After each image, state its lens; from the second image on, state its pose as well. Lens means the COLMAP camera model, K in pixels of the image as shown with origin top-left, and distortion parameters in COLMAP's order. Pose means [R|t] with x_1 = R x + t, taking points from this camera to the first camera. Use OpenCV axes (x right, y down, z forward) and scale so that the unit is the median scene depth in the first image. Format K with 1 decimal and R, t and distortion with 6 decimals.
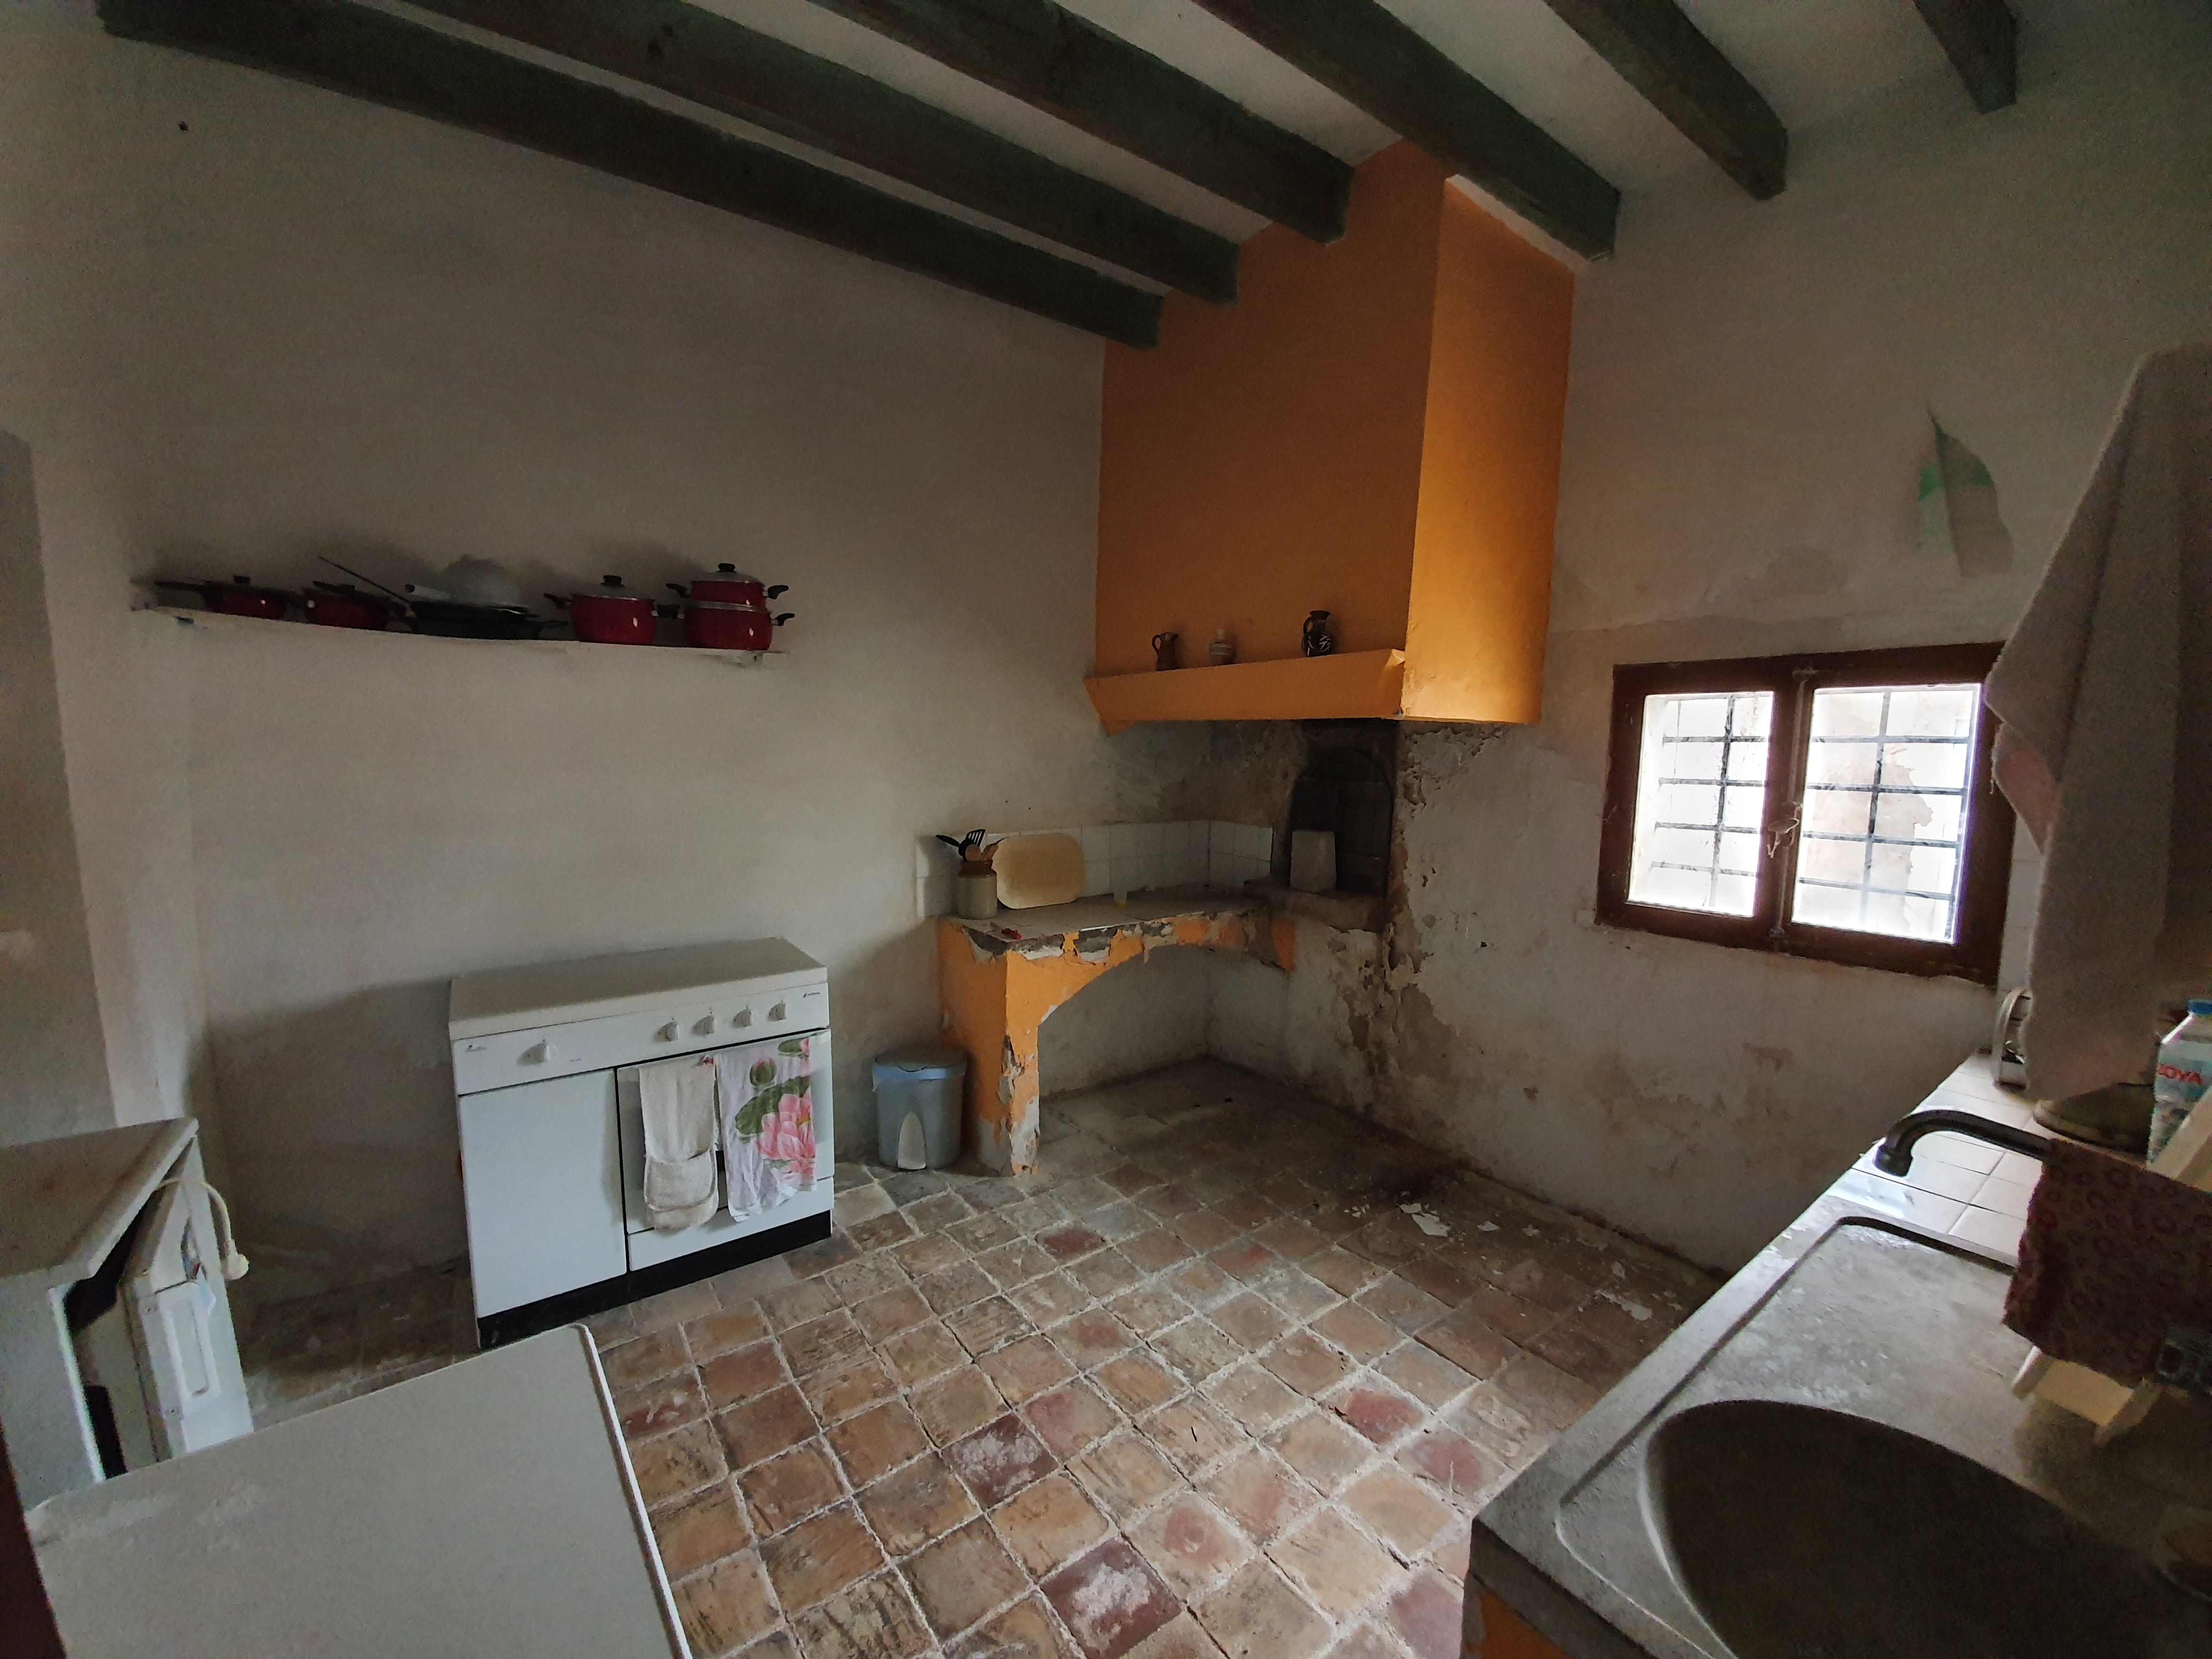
lens RADIAL K [[865.7, 0, 1094.4], [0, 865.7, 821.2], [0, 0, 1]] dist [-0.015792, -0.005306]
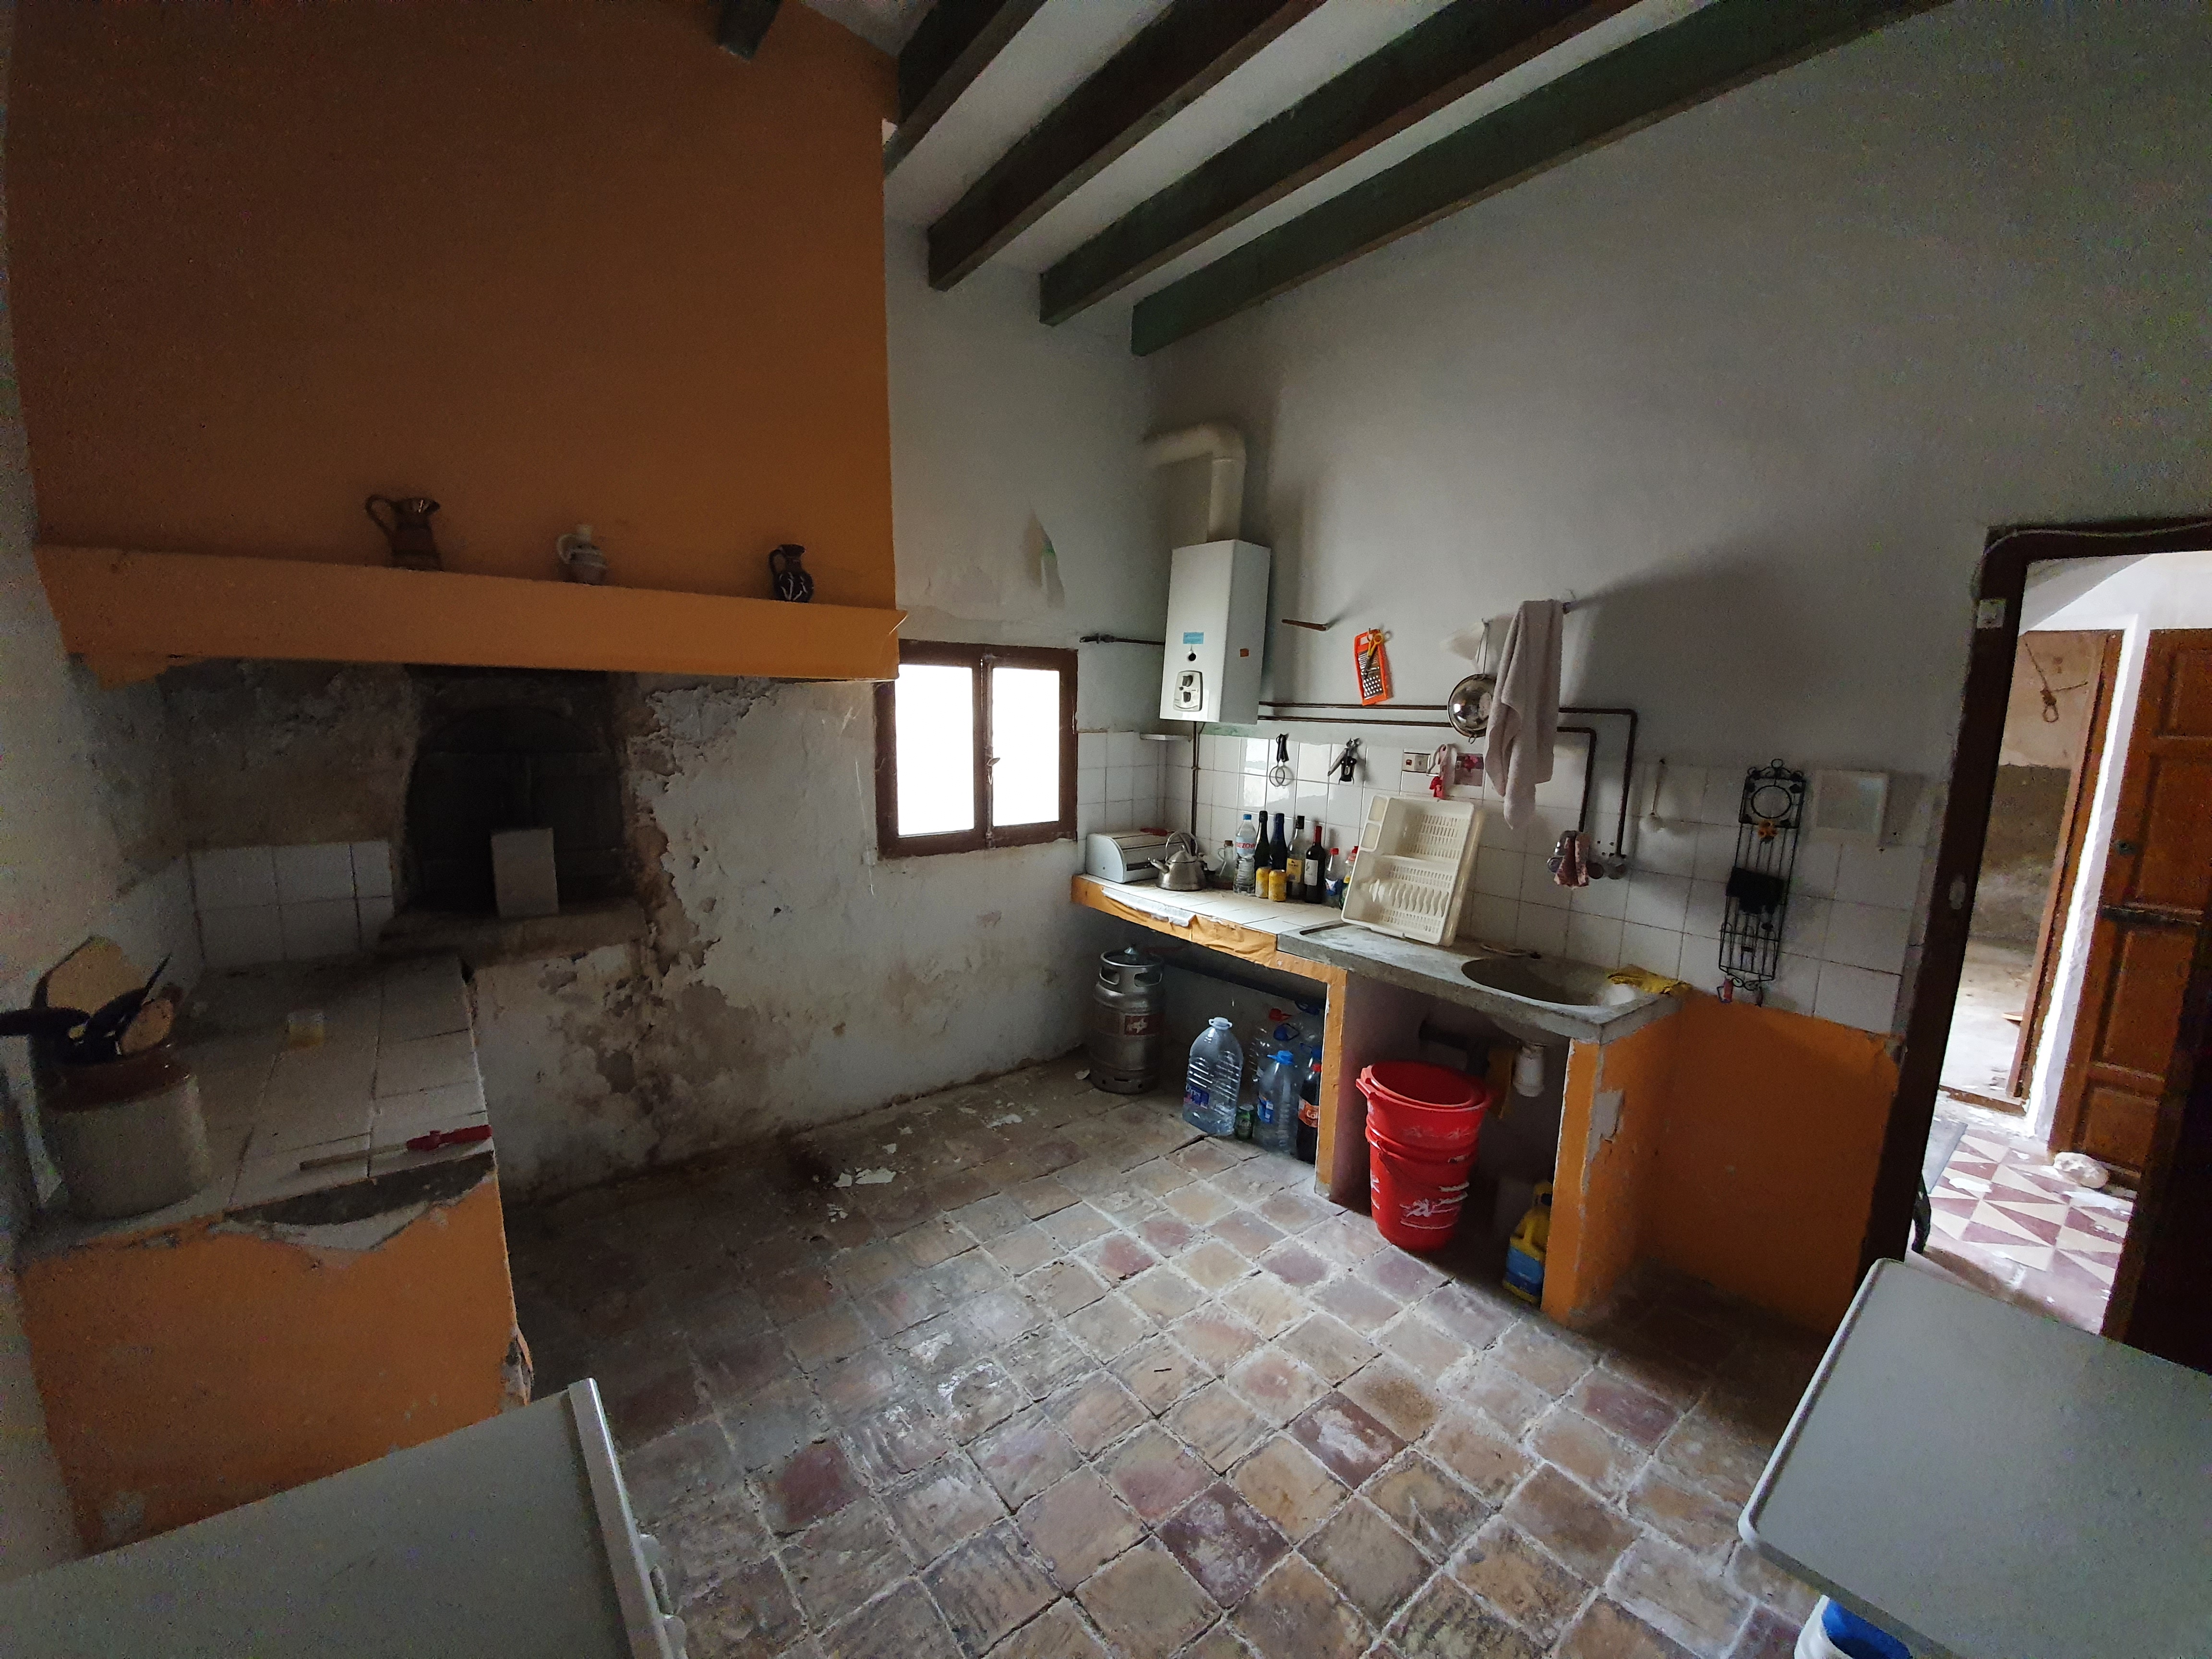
lens RADIAL K [[865.7, 0, 1095.9], [0, 865.7, 833.0], [0, 0, 1]] dist [-0.015792, -0.005306]
pose [[-0.038414, -0.155047, 0.987160, -0.669818], [0.071757, 0.984911, 0.157486, -0.092827], [-0.996682, 0.076885, -0.026709, 0.857291]]
